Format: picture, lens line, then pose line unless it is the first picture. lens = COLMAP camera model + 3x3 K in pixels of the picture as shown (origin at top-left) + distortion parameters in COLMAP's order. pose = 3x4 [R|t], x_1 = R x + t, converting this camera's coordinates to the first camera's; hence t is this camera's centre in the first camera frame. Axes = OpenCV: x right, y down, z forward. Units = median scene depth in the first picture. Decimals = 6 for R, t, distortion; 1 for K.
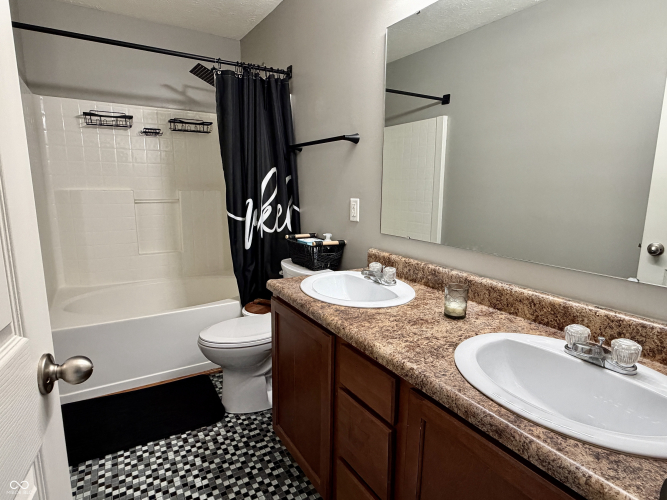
lens RADIAL K [[375.6, 0, 331.5], [0, 375.6, 250.7], [0, 0, 1]] dist [0.005959, 0.000728]
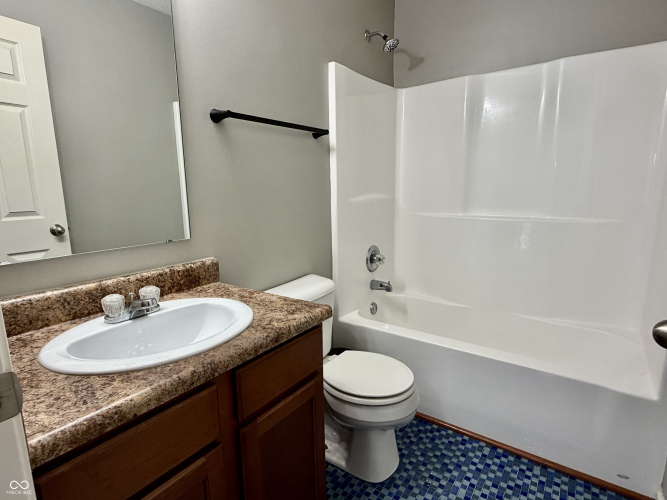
lens RADIAL K [[358.5, 0, 332.0], [0, 358.5, 250.4], [0, 0, 1]] dist [-0.032376, -0.000706]
pose [[-0.403083, -0.165883, 0.900004, -0.526338], [0.164469, 0.954293, 0.249550, -0.095199], [-0.900263, 0.248612, -0.357377, 0.791077]]
